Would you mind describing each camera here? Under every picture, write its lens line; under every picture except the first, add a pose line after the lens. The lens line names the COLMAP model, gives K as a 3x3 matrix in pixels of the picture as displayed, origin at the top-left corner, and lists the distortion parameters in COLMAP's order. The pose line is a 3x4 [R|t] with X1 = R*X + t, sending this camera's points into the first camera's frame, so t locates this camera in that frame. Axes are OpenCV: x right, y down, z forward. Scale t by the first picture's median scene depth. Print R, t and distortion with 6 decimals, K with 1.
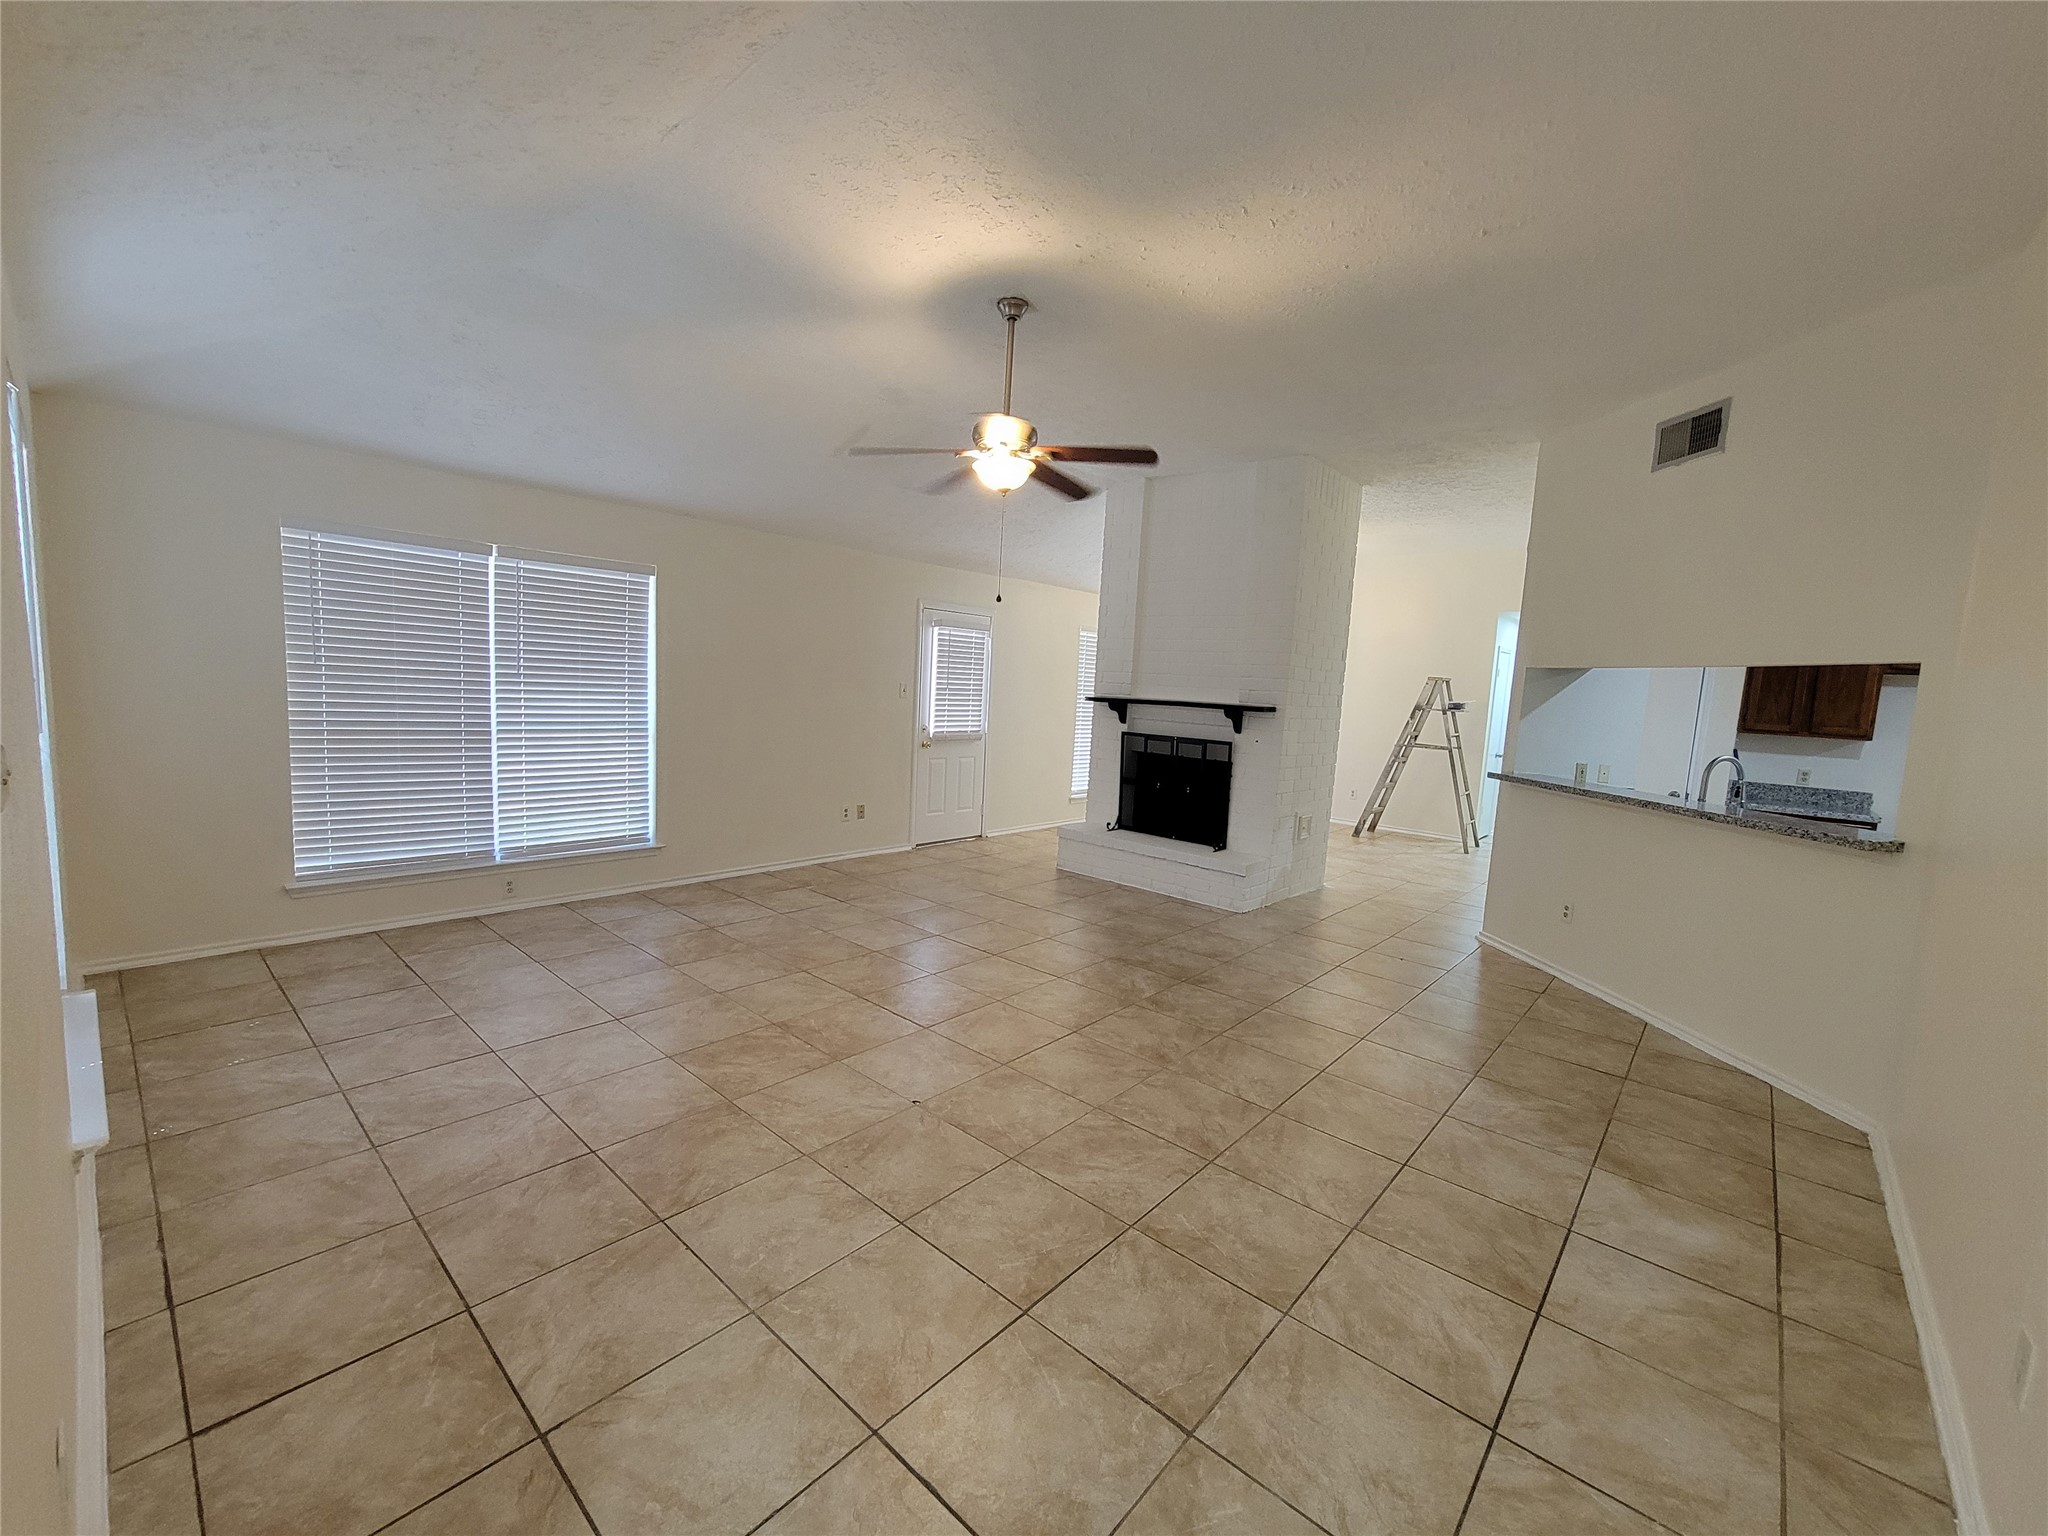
lens RADIAL K [[833.5, 0, 1025.8], [0, 833.5, 772.0], [0, 0, 1]] dist [-0.002160, 0.000362]
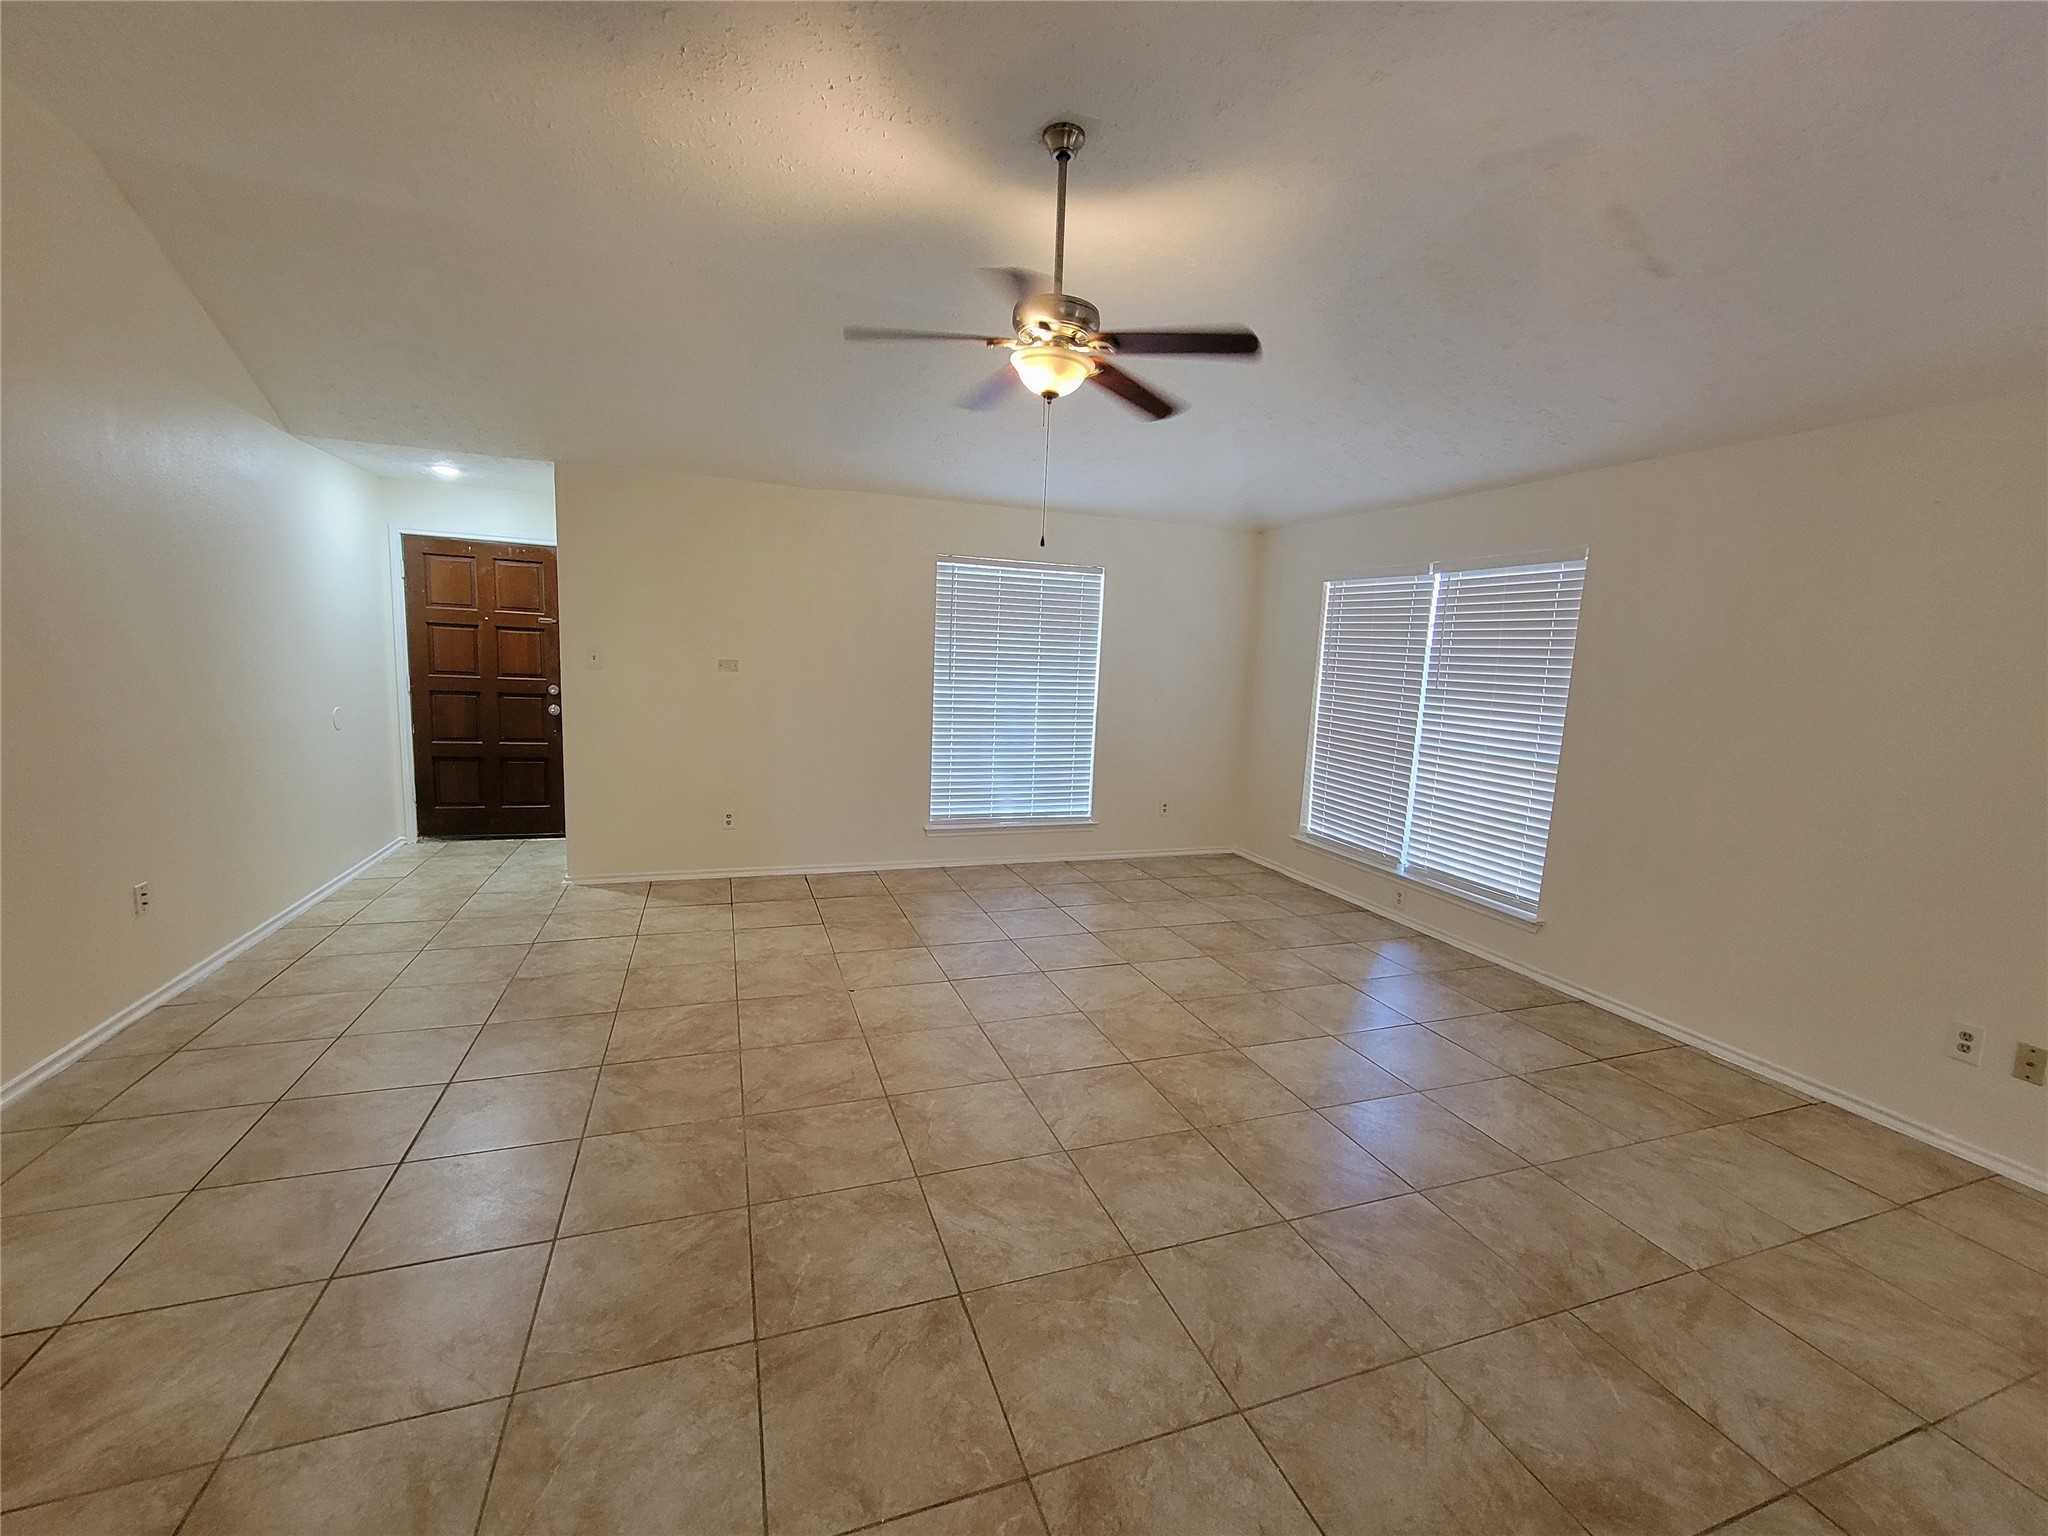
lens RADIAL K [[833.5, 0, 1013.1], [0, 833.5, 764.2], [0, 0, 1]] dist [-0.002160, 0.000362]
pose [[-0.485577, 0.042594, -0.873156, 0.607402], [-0.166626, 0.975991, 0.140274, -0.106021], [0.858167, 0.213605, -0.466822, 1.280704]]
